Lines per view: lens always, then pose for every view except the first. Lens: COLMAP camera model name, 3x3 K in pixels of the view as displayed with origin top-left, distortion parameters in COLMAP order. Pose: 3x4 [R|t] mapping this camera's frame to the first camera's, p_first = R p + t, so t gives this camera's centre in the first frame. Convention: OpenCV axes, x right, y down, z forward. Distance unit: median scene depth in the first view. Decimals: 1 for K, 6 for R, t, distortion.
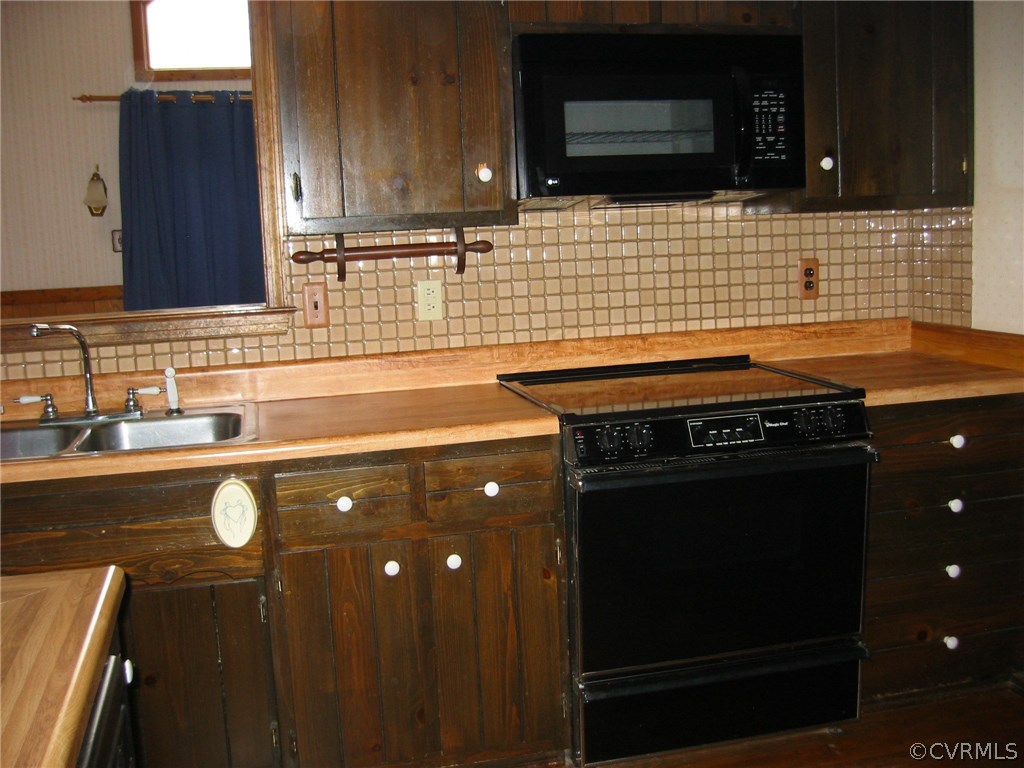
lens RADIAL K [[1095.6, 0, 512.0], [0, 1095.6, 384.0], [0, 0, 1]] dist [-0.126426, 0.057335]
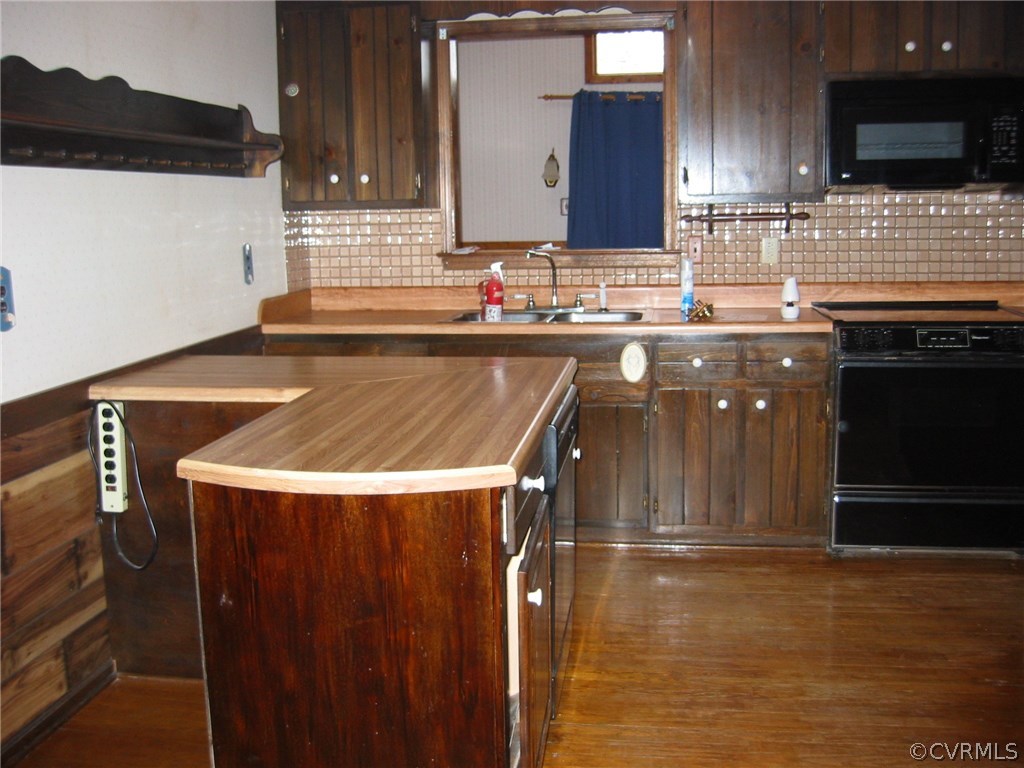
lens RADIAL K [[1095.6, 0, 512.0], [0, 1095.6, 384.0], [0, 0, 1]] dist [-0.126426, 0.057335]
pose [[0.926962, 0.079624, -0.366608, 0.174213], [-0.071177, 0.996795, 0.036524, 0.085638], [0.368341, -0.007762, 0.929658, -0.585219]]
